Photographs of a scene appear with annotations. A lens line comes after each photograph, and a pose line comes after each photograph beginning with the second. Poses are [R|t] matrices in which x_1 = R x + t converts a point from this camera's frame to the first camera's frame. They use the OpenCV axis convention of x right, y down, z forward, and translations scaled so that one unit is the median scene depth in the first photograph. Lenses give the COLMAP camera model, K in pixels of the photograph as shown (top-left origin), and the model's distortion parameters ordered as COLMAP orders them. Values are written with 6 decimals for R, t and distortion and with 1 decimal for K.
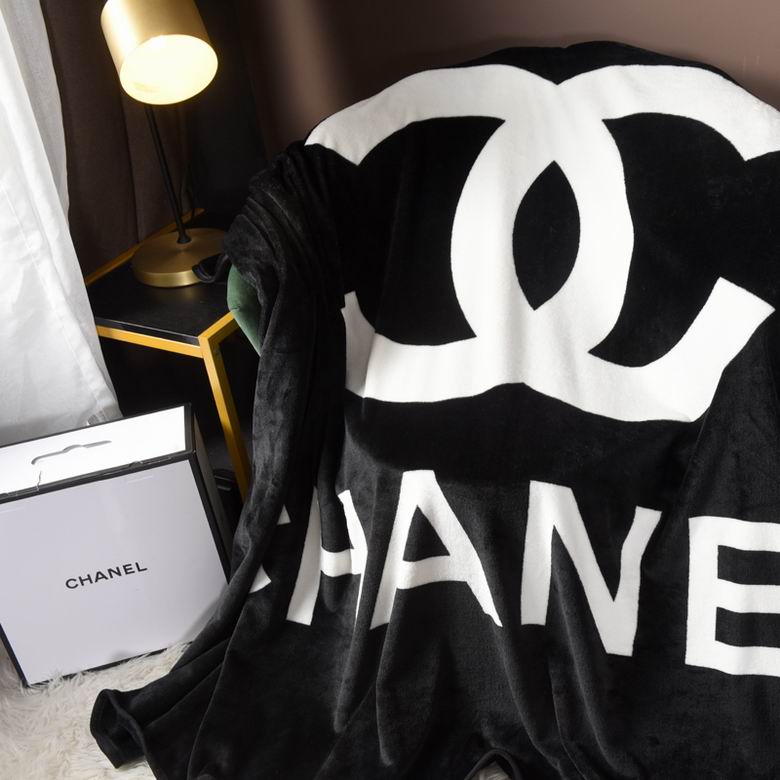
lens RADIAL K [[1163.0, 0, 390.1], [0, 1163.0, 506.6], [0, 0, 1]] dist [0.028044, 0.018019]
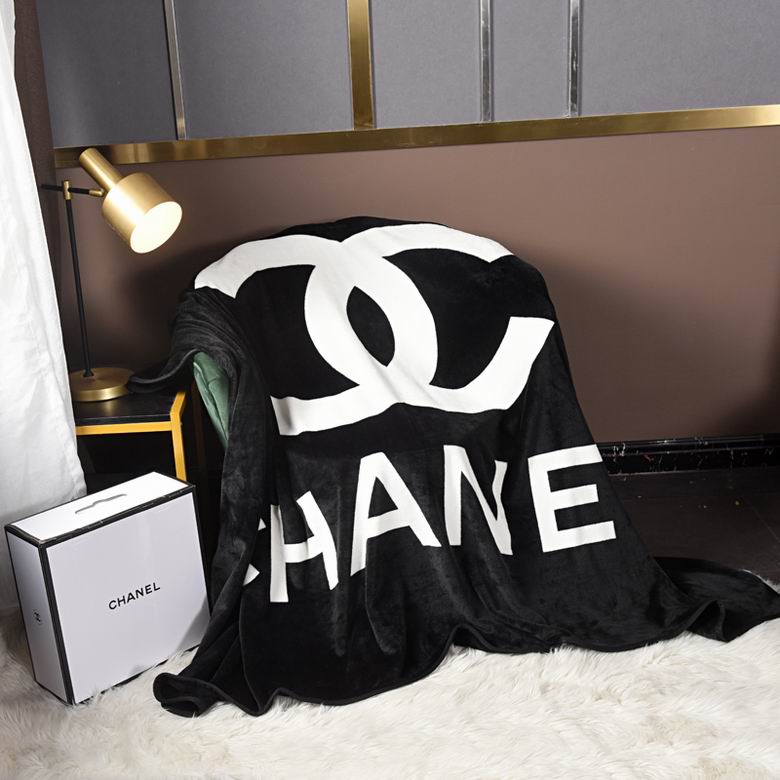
lens RADIAL K [[1163.0, 0, 390.1], [0, 1163.0, 506.6], [0, 0, 1]] dist [0.028044, 0.018019]
pose [[0.885265, -0.154867, 0.438545, -0.576455], [0.251796, 0.952380, -0.171962, 0.274878], [-0.391030, 0.262656, 0.882104, -0.315860]]
